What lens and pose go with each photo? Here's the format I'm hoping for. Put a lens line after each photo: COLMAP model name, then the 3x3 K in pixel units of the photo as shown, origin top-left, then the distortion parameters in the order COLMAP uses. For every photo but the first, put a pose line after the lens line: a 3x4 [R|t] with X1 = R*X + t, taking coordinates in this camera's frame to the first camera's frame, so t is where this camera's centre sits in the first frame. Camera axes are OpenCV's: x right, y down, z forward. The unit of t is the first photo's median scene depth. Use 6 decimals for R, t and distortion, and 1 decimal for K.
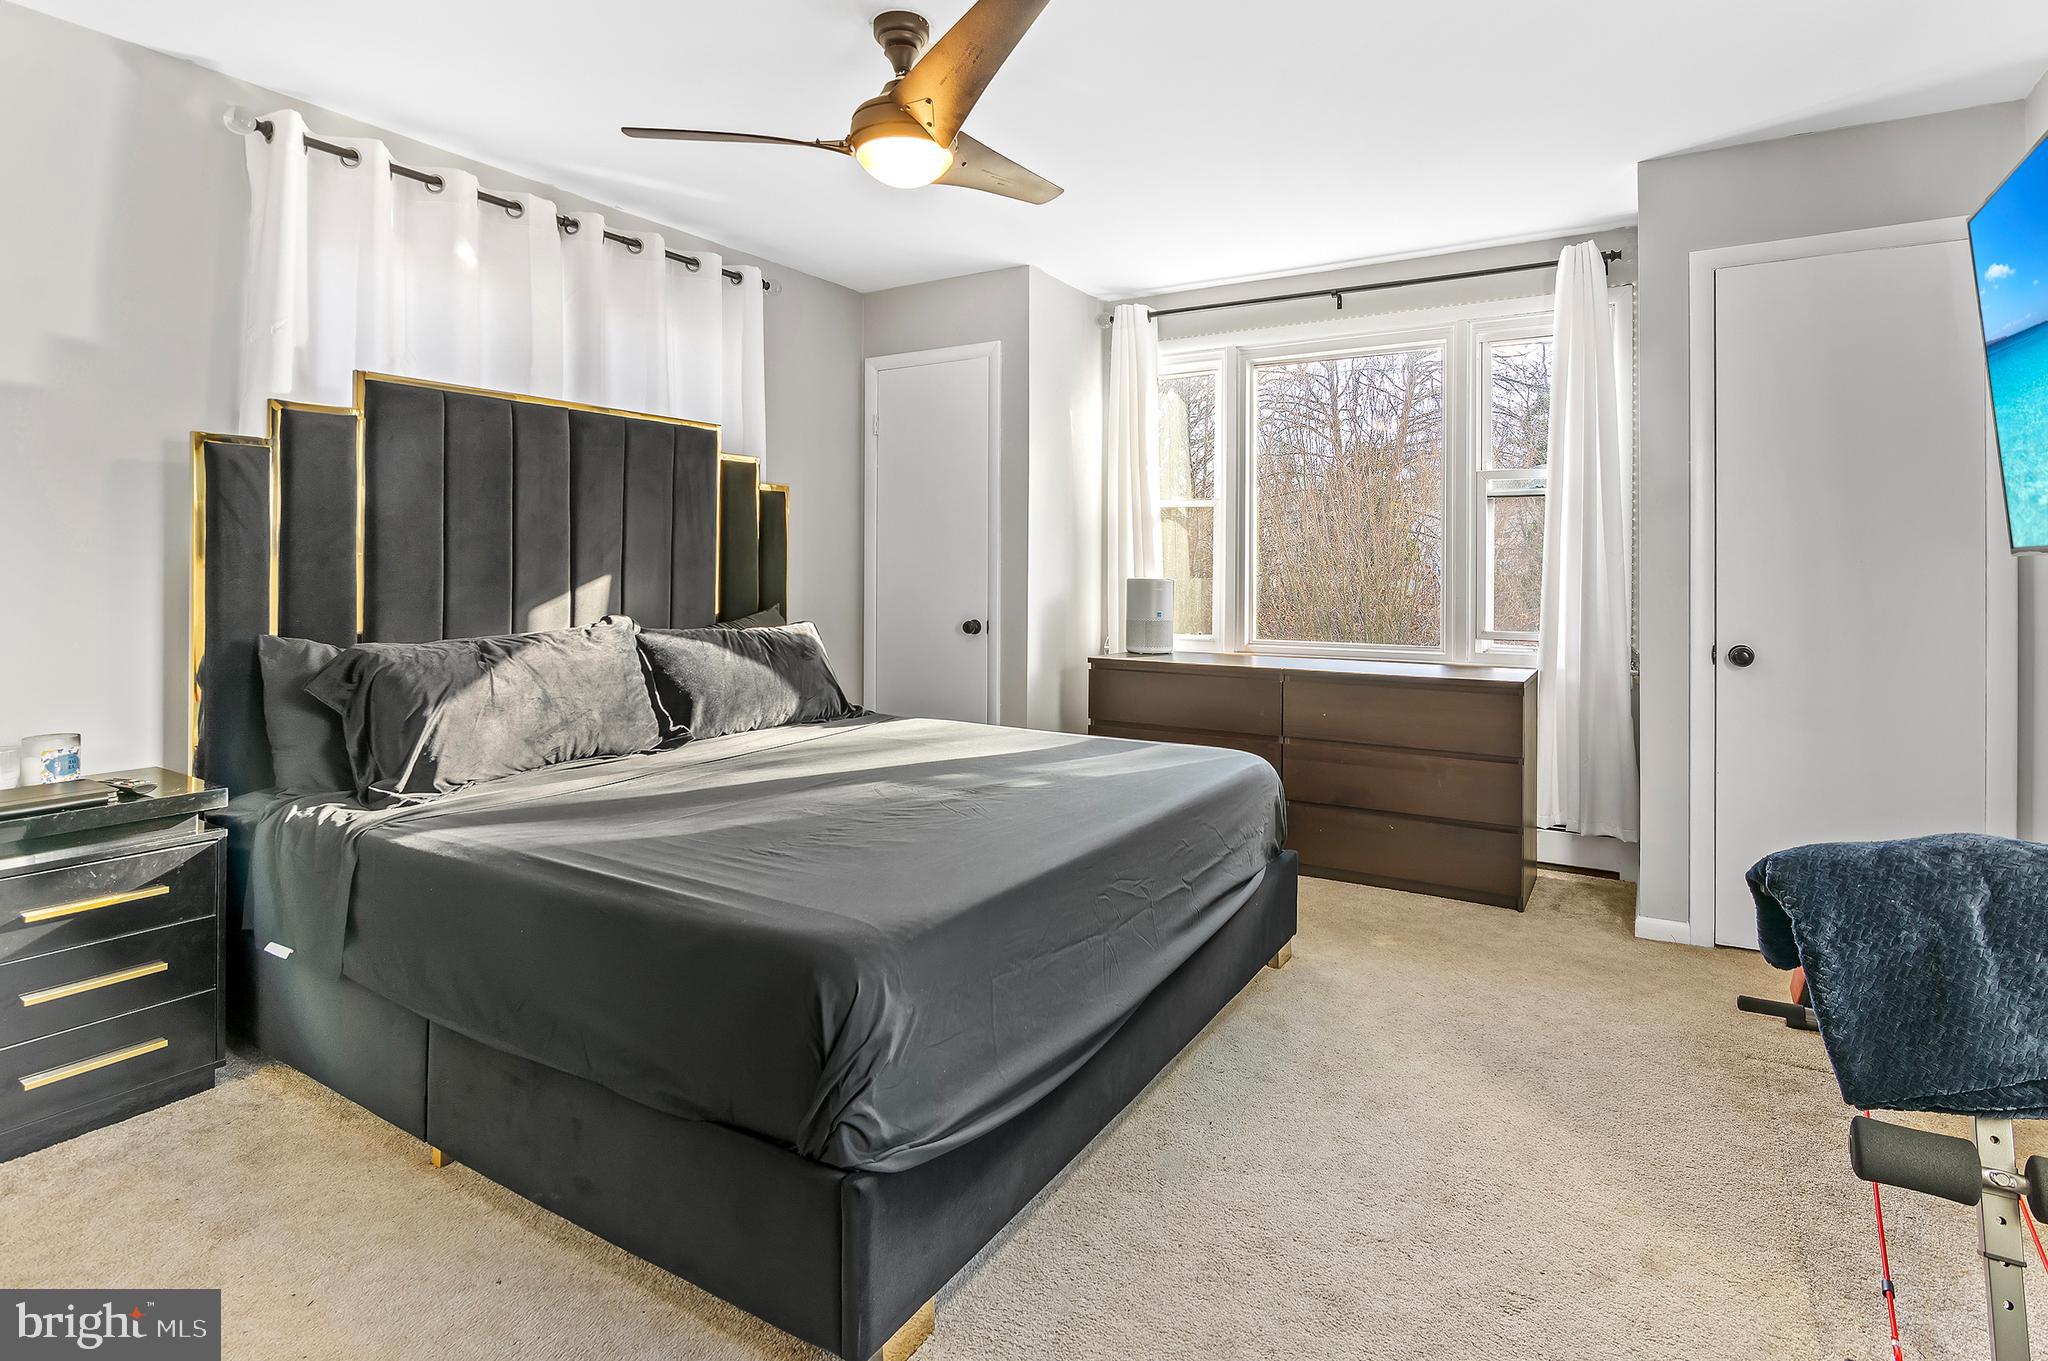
lens RADIAL K [[1022.3, 0, 1051.0], [0, 1022.3, 574.6], [0, 0, 1]] dist [-0.000590, -0.003457]
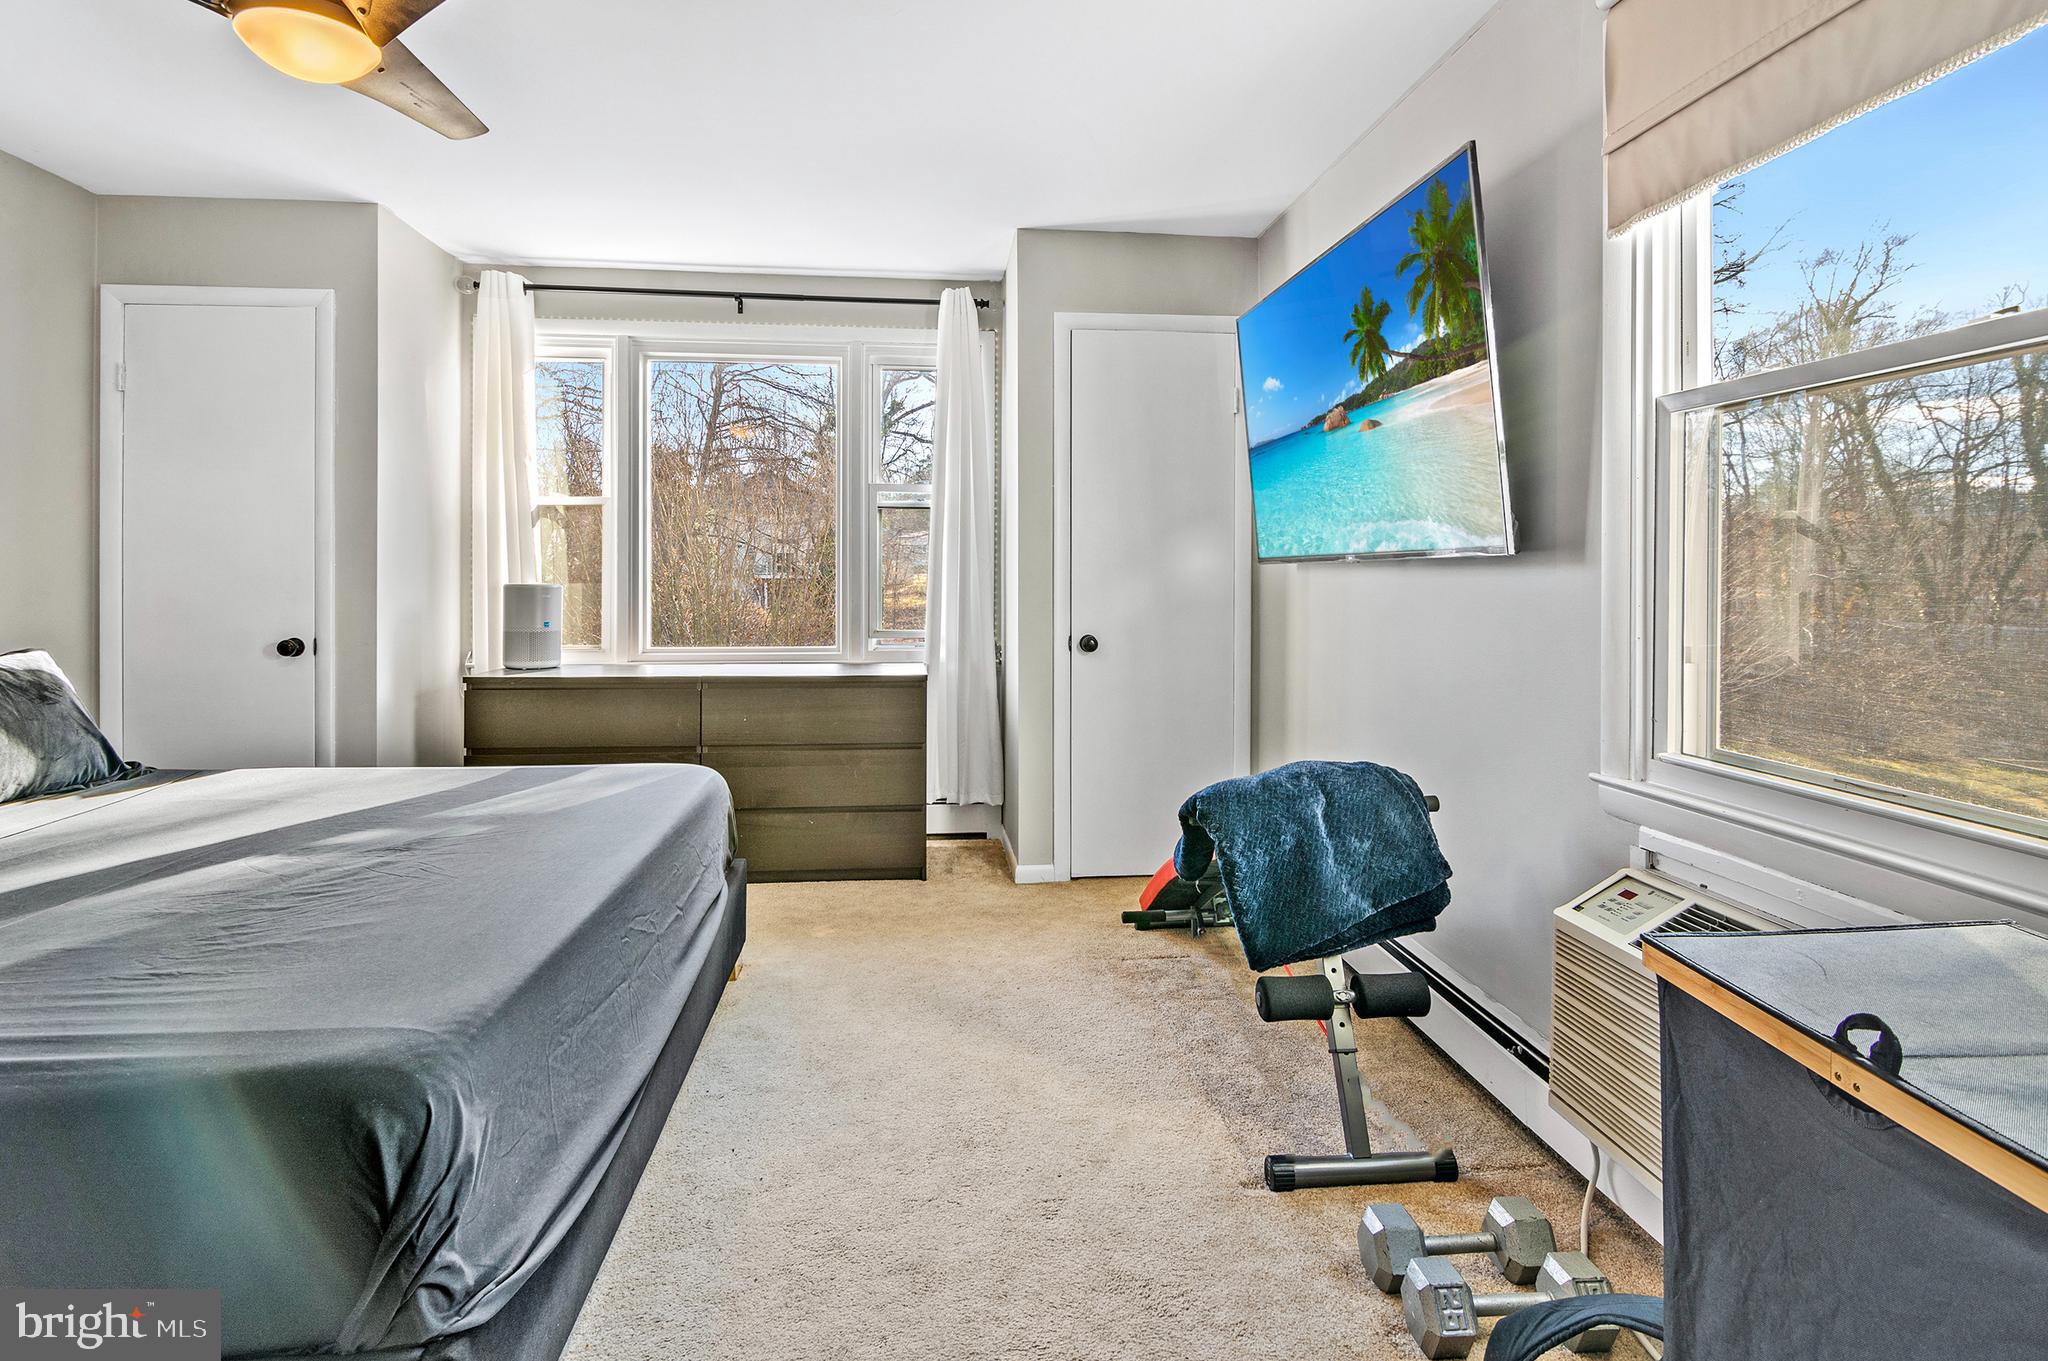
lens RADIAL K [[1021.4, 0, 1021.7], [0, 1021.4, 586.0], [0, 0, 1]] dist [-0.002668, -0.001858]
pose [[0.804973, -0.008369, 0.593252, -0.113406], [0.003678, 0.999952, 0.009116, -0.001577], [-0.593300, -0.005156, 0.804965, 0.040408]]
